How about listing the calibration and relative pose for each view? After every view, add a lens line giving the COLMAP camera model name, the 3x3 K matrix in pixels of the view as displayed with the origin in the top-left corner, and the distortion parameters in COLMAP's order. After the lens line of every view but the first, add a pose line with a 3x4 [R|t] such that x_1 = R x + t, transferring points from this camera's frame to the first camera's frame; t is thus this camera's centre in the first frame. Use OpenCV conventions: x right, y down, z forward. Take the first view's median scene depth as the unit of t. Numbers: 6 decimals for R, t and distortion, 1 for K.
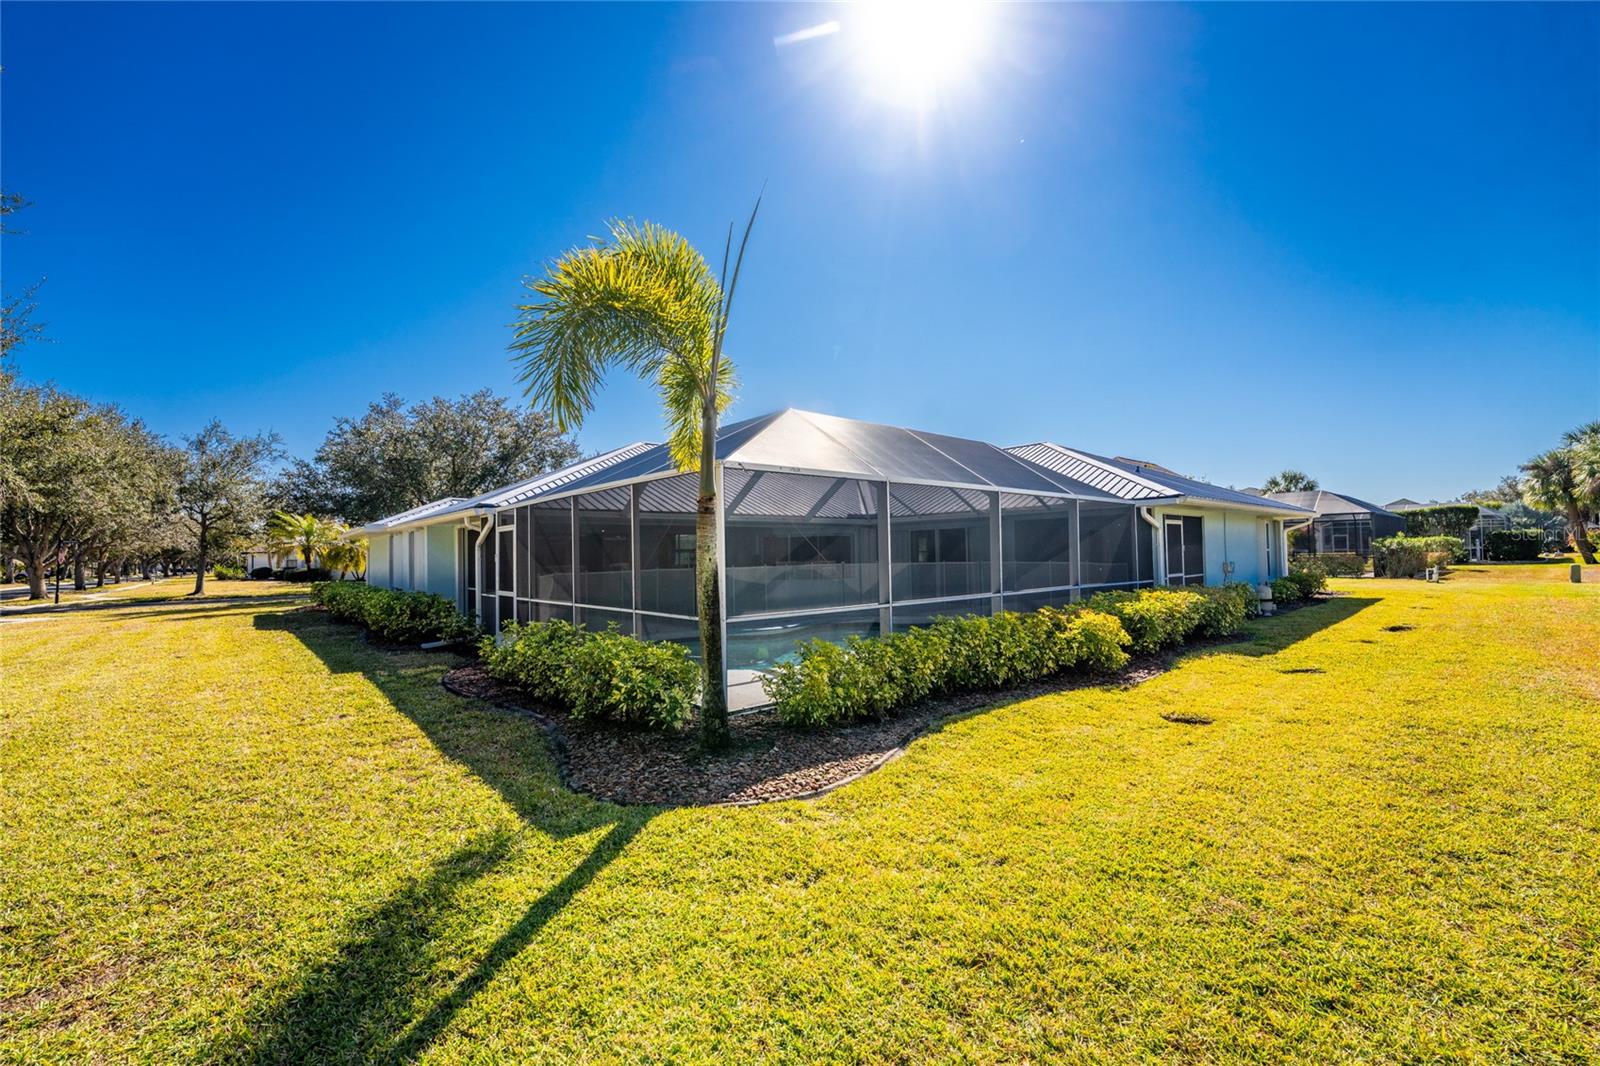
lens RADIAL K [[642.9, 0, 800.0], [0, 642.9, 533.0], [0, 0, 1]] dist [-0.022240, 0.000101]
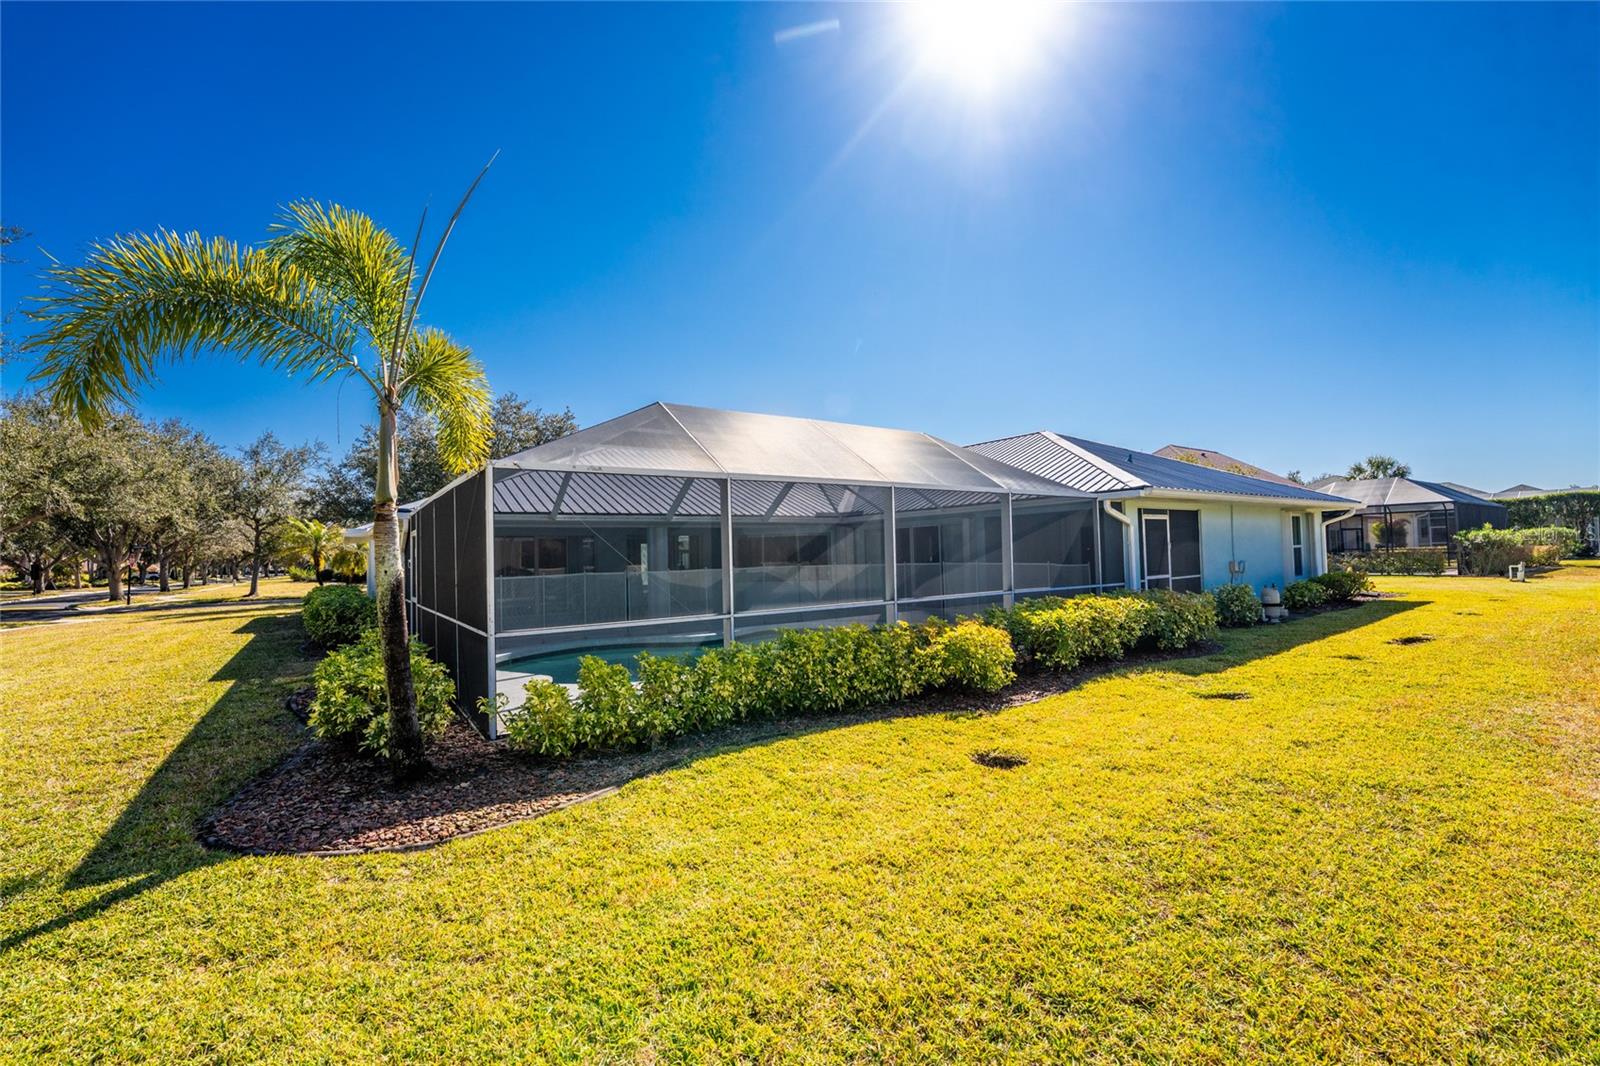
lens RADIAL K [[651.5, 0, 800.0], [0, 651.5, 533.0], [0, 0, 1]] dist [-0.022348, 0.000291]
pose [[0.994864, -0.011107, -0.100607, 0.181342], [0.011465, 0.999930, 0.002987, -0.003000], [0.100567, -0.004126, 0.994922, 0.055787]]
